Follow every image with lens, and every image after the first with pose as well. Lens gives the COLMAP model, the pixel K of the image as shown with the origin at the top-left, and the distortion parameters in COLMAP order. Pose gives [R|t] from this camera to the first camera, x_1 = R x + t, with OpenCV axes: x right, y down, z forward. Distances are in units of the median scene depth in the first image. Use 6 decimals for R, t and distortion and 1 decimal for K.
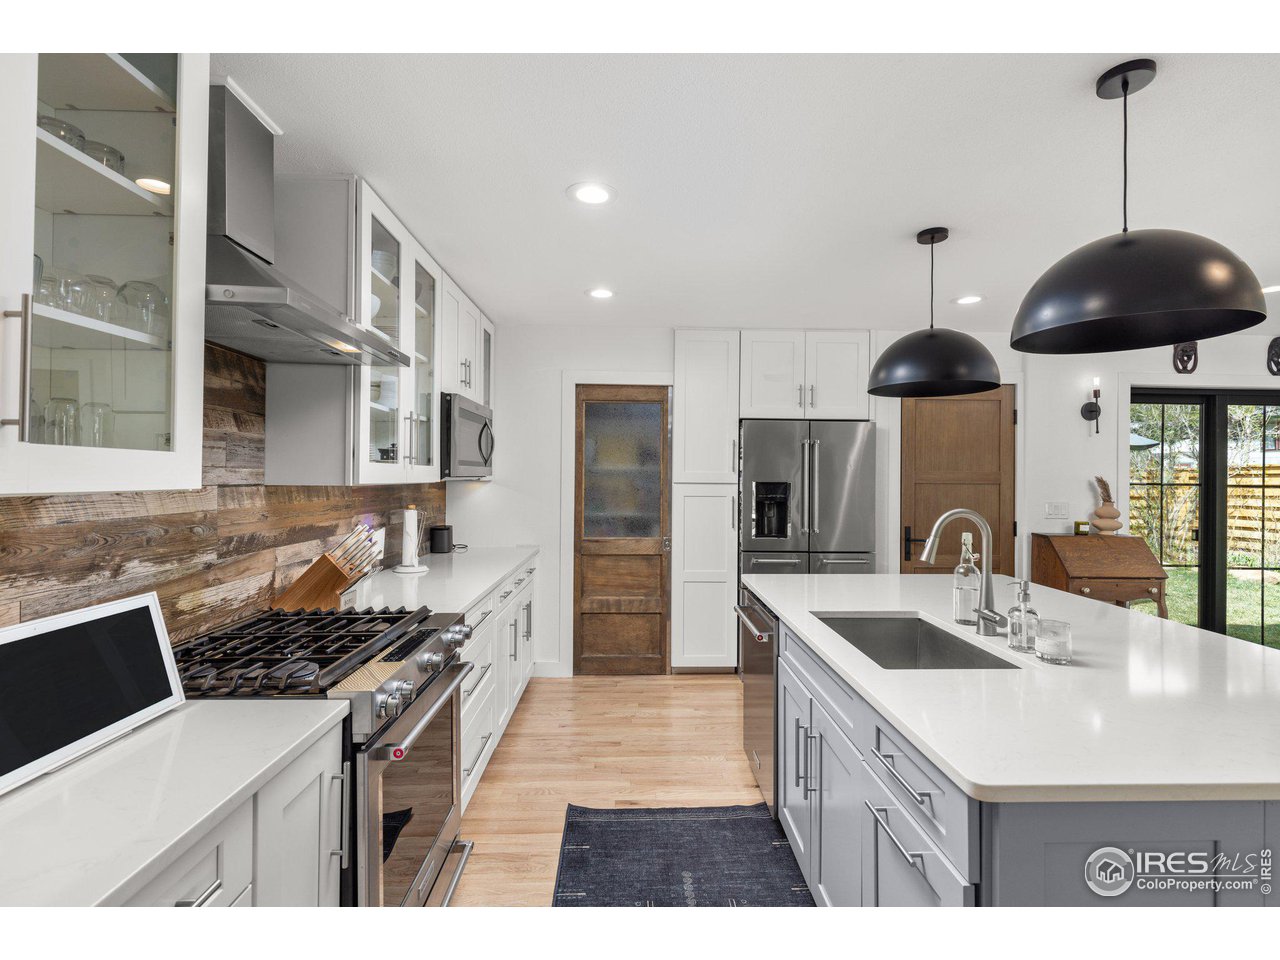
lens RADIAL K [[517.5, 0, 637.6], [0, 517.5, 480.9], [0, 0, 1]] dist [0.000192, -0.000058]
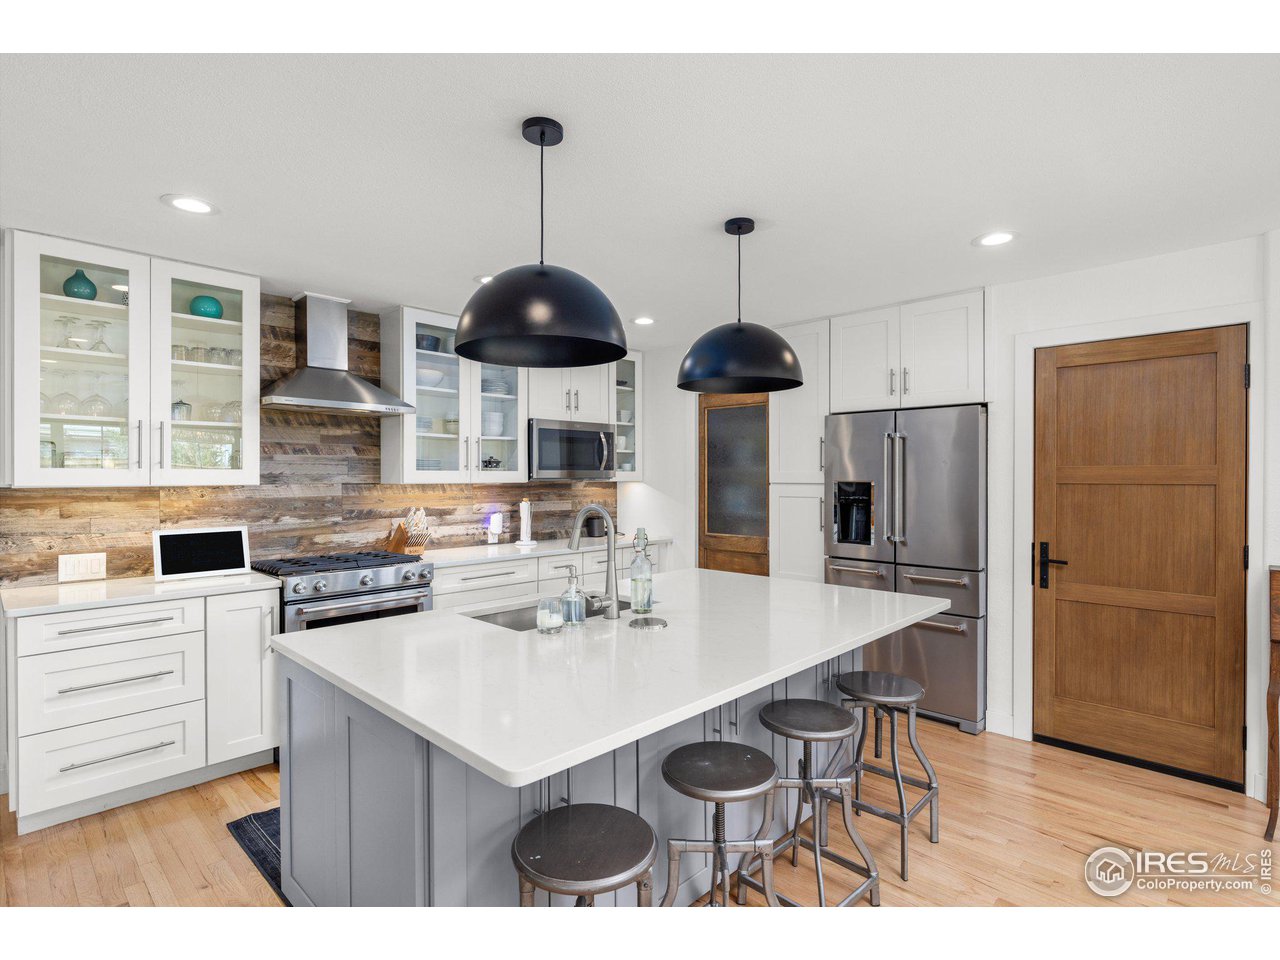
lens RADIAL K [[517.5, 0, 637.9], [0, 517.5, 490.7], [0, 0, 1]] dist [0.000192, -0.000058]
pose [[0.777372, 0.009667, -0.628967, 1.122854], [0.001268, 0.999856, 0.016935, 0.003068], [0.629040, -0.013962, 0.777248, 0.137390]]
